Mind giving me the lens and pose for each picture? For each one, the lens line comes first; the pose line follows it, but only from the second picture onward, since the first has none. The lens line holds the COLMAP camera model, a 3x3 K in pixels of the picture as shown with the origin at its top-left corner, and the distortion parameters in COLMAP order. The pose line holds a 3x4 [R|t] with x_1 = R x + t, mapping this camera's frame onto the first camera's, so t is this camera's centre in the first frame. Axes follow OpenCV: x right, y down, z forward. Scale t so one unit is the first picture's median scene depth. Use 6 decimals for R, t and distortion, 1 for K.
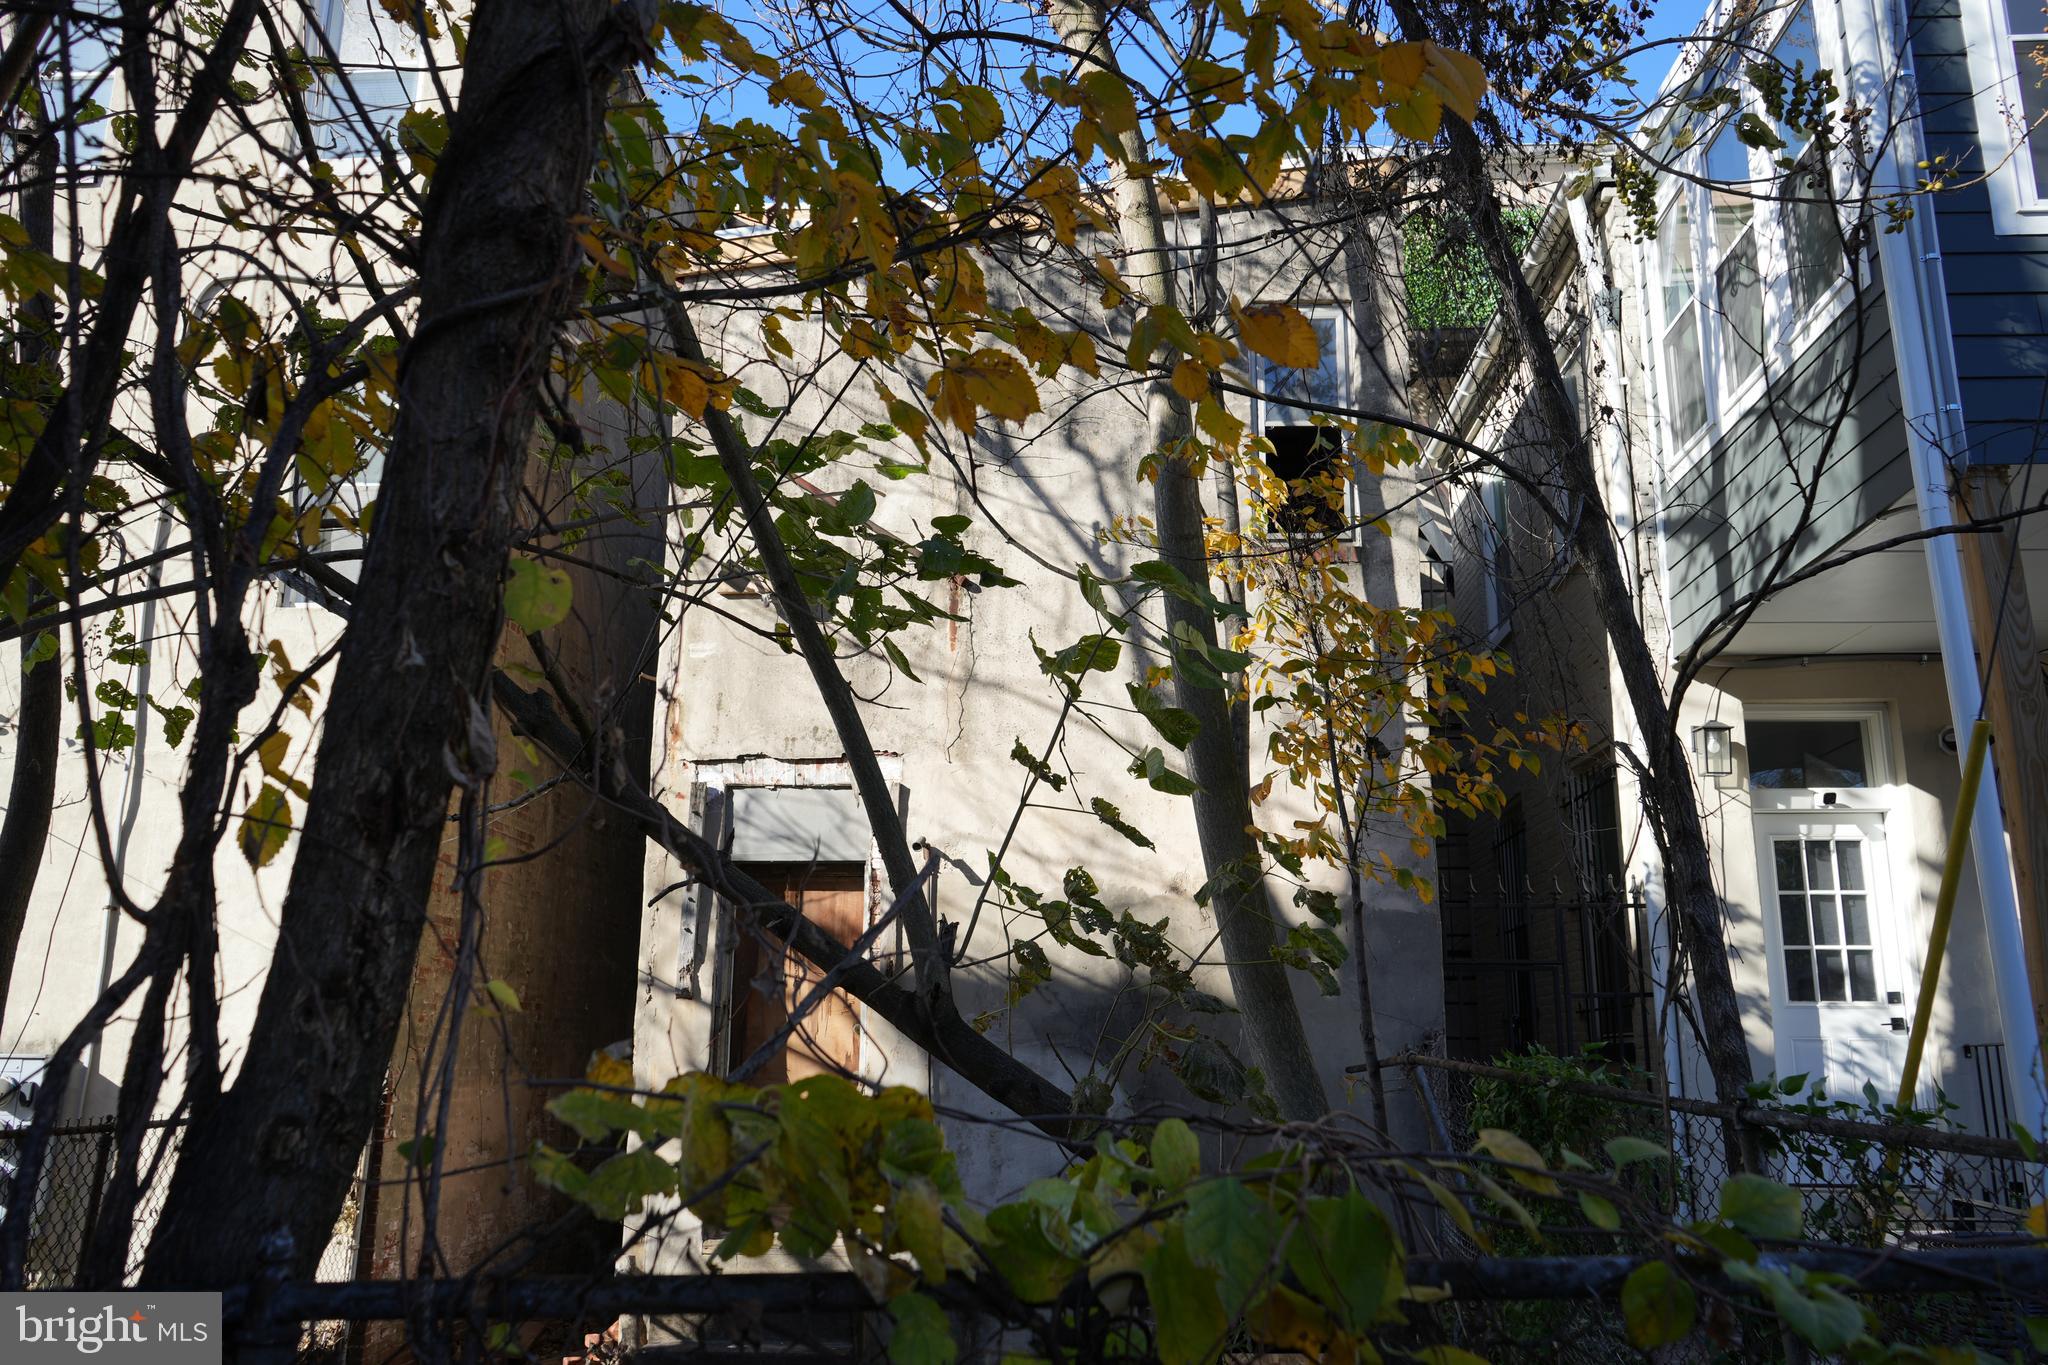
lens RADIAL K [[1602.4, 0, 1028.4], [0, 1602.4, 685.6], [0, 0, 1]] dist [-0.029705, 0.027921]
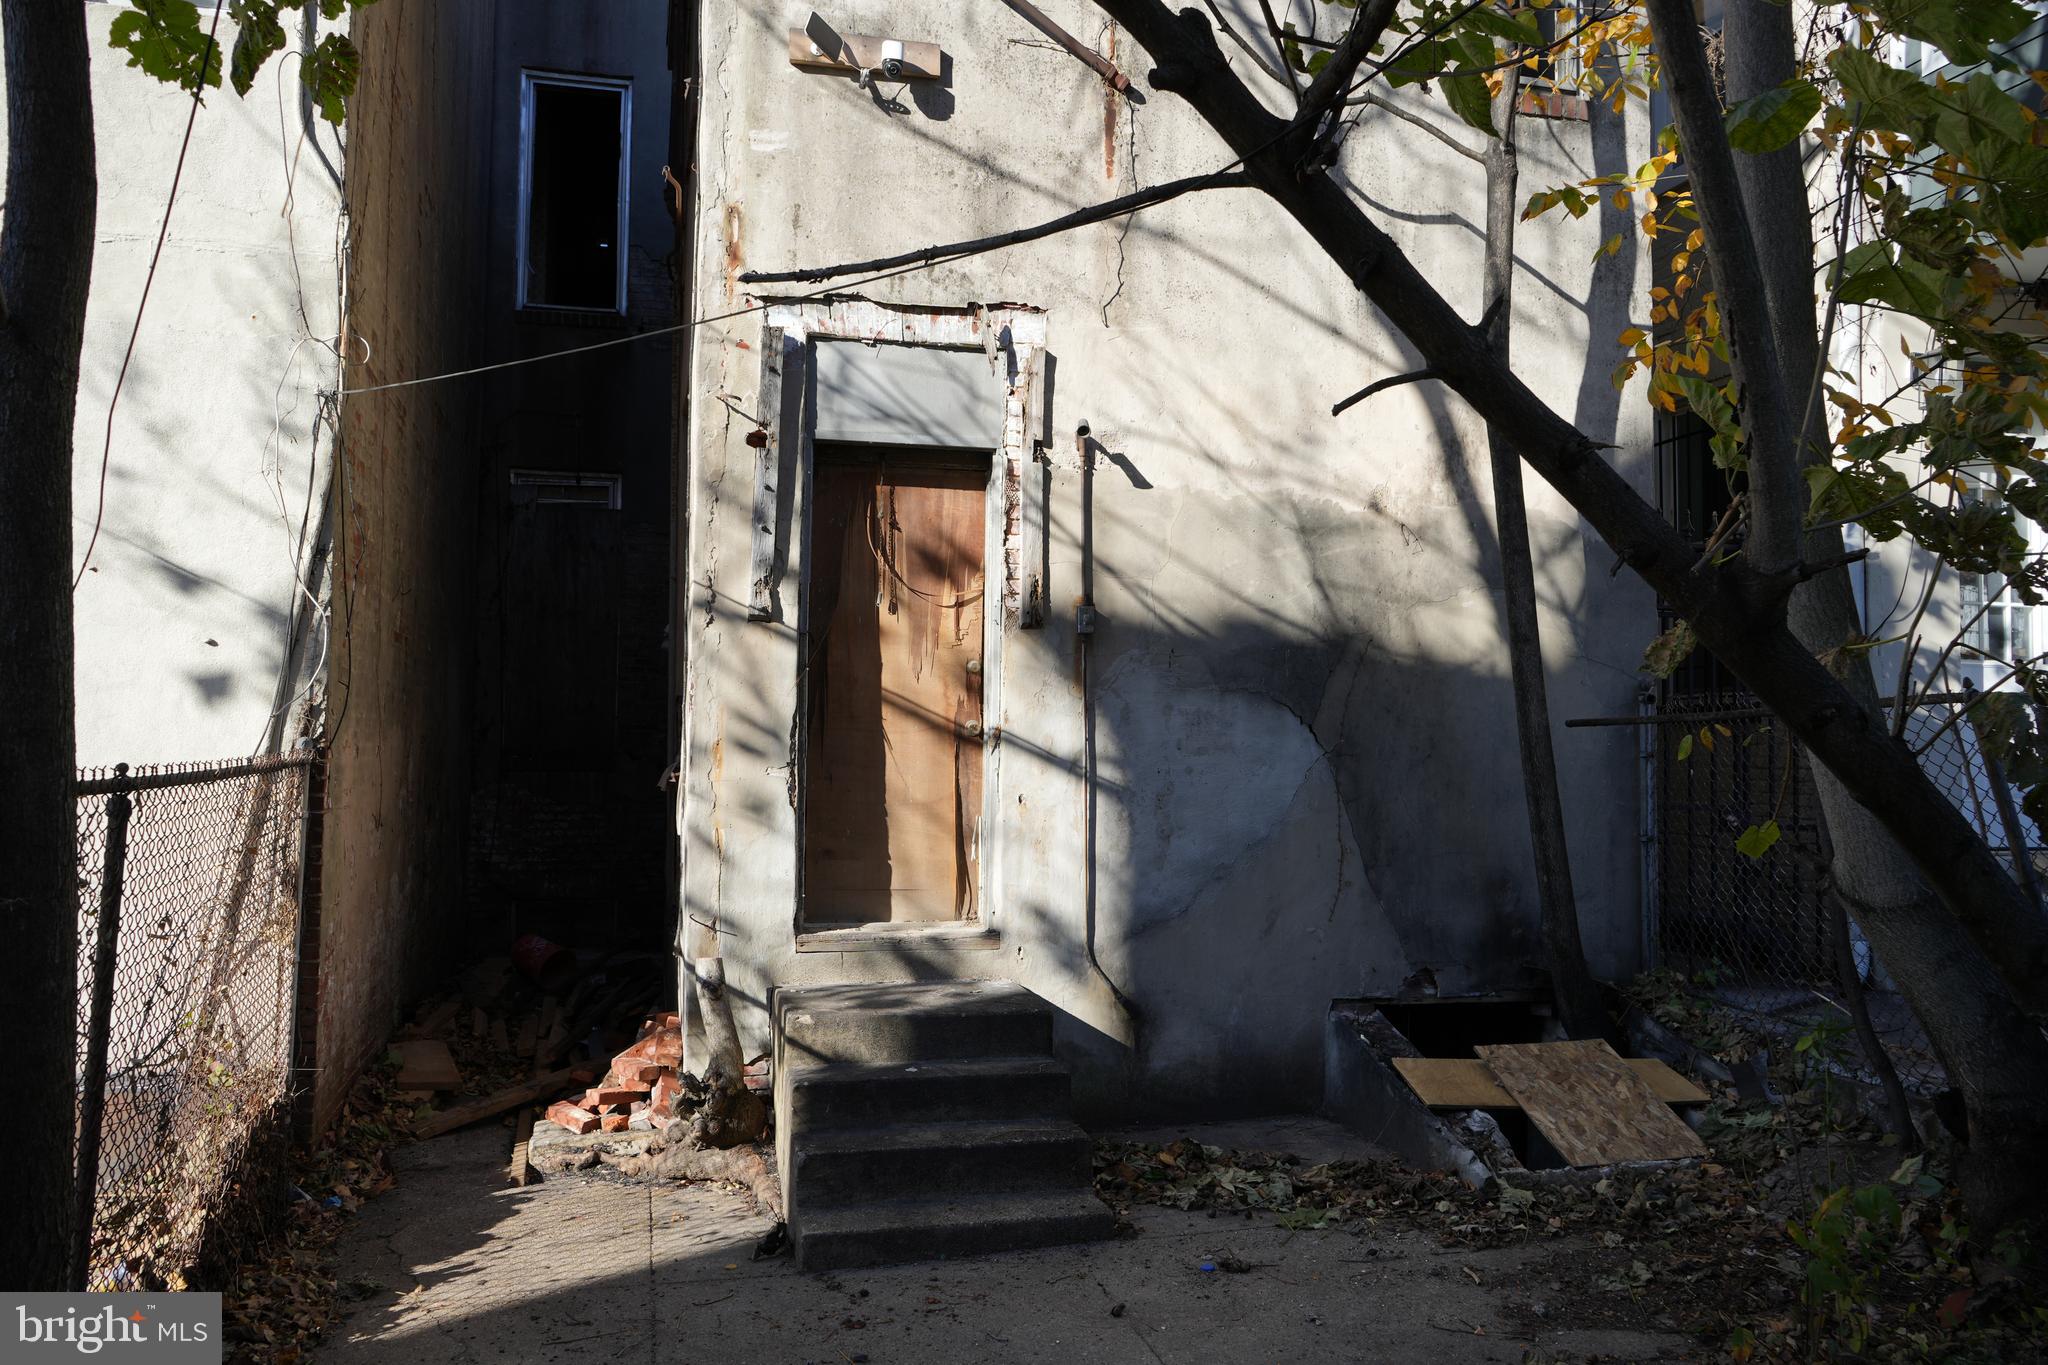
lens RADIAL K [[1602.4, 0, 1028.4], [0, 1602.4, 685.6], [0, 0, 1]] dist [-0.029705, 0.027921]
pose [[0.955374, 0.015647, 0.294984, -0.314338], [-0.071361, 0.981244, 0.179072, 0.084110], [-0.286650, -0.192131, 0.938572, 0.269189]]
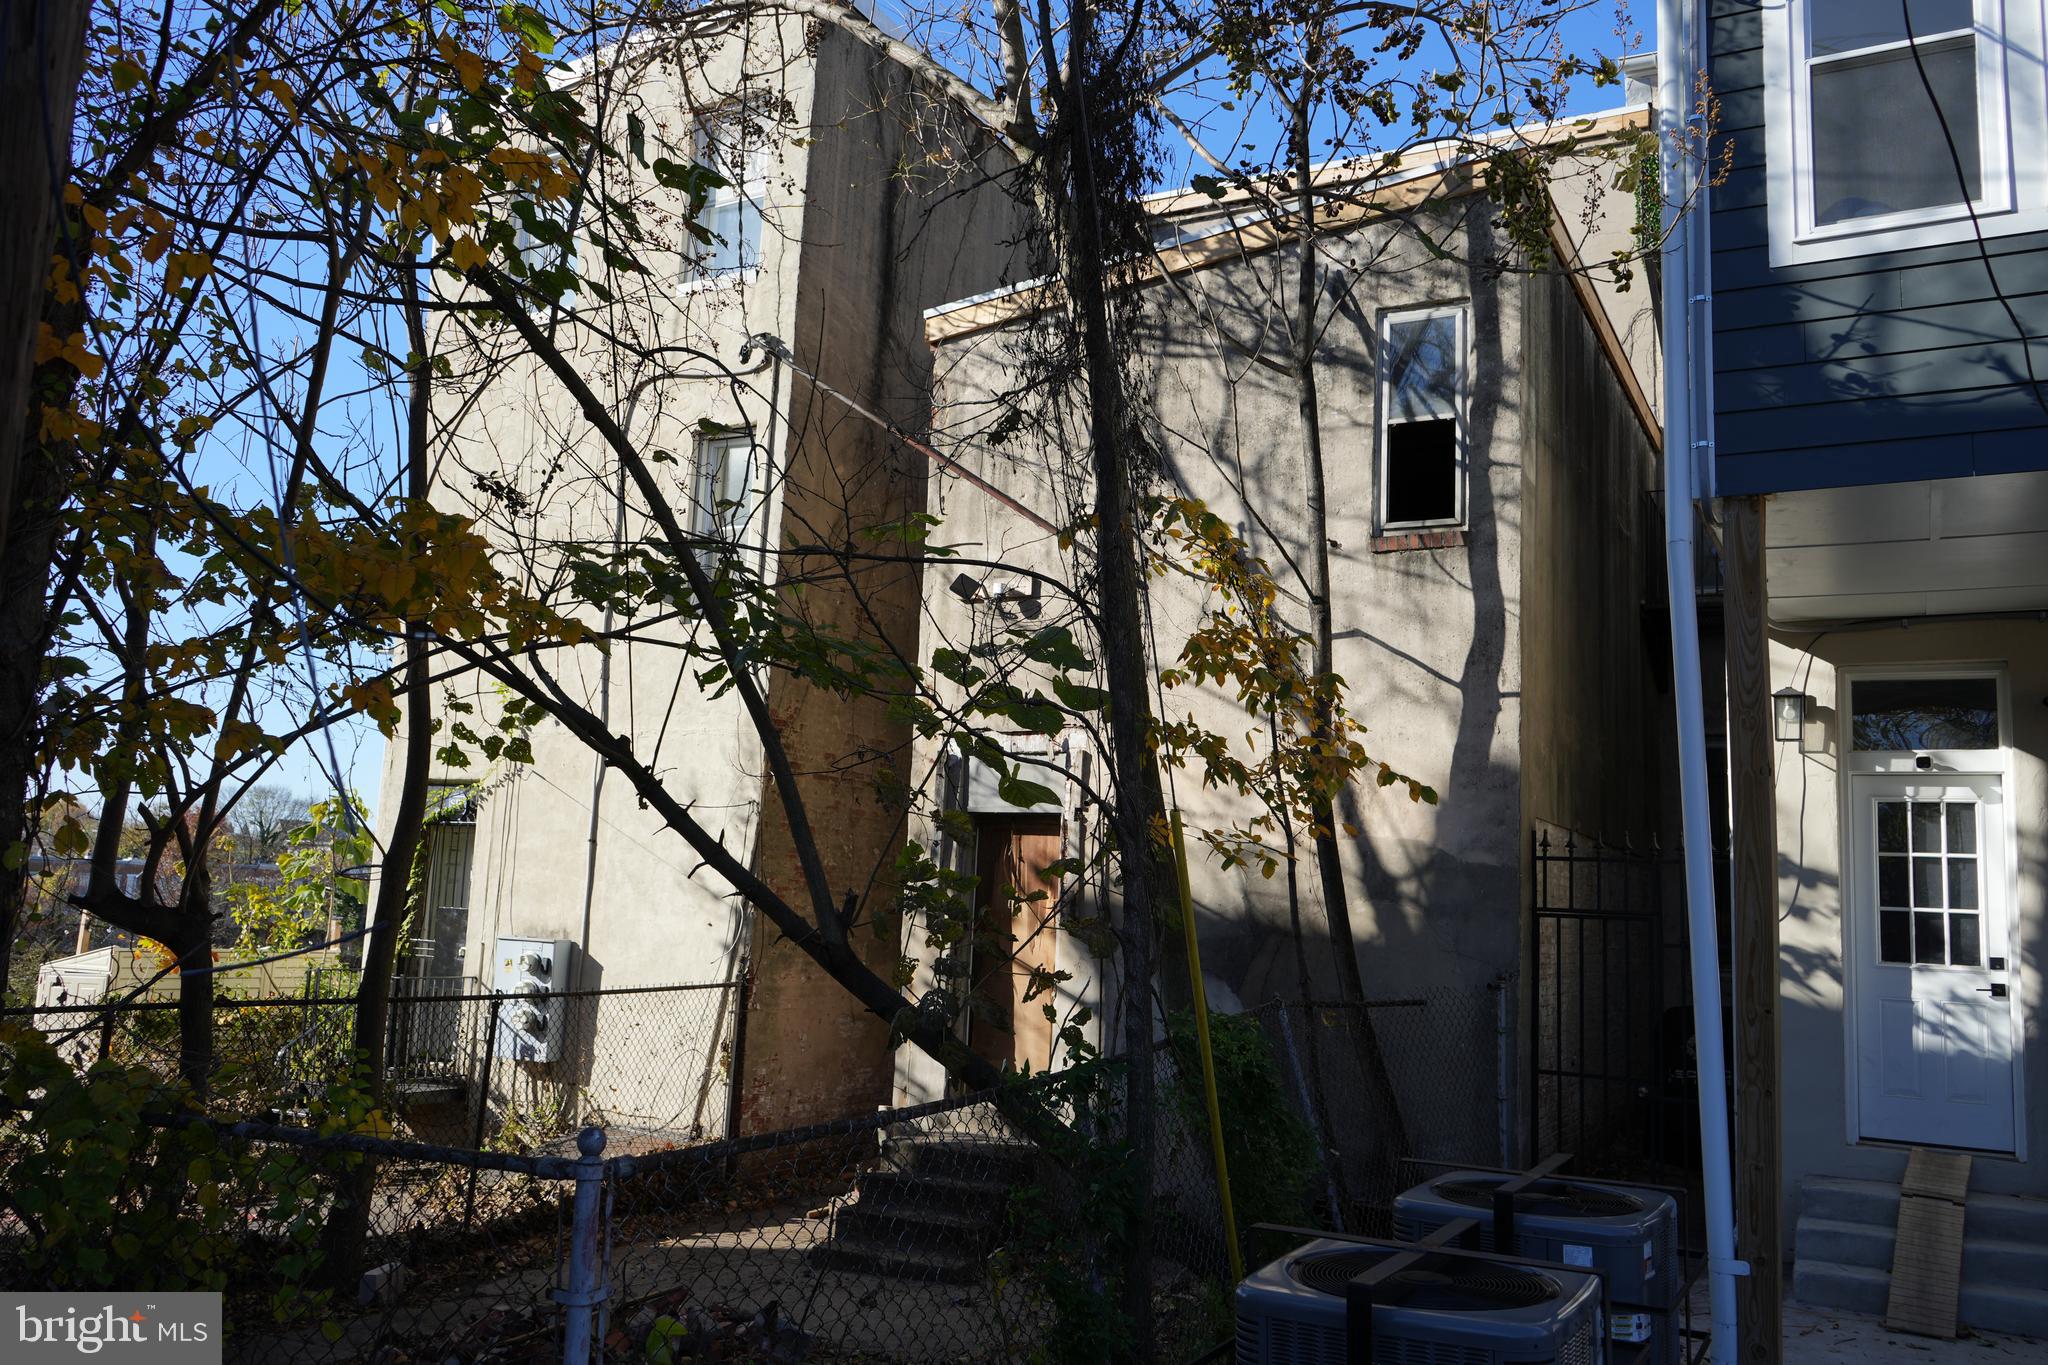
lens RADIAL K [[1602.4, 0, 1028.4], [0, 1602.4, 685.6], [0, 0, 1]] dist [-0.029705, 0.027921]
pose [[0.901591, -0.025457, -0.431840, 0.421112], [0.058922, 0.996190, 0.064290, -0.071965], [0.428558, -0.083408, 0.899656, -0.125362]]
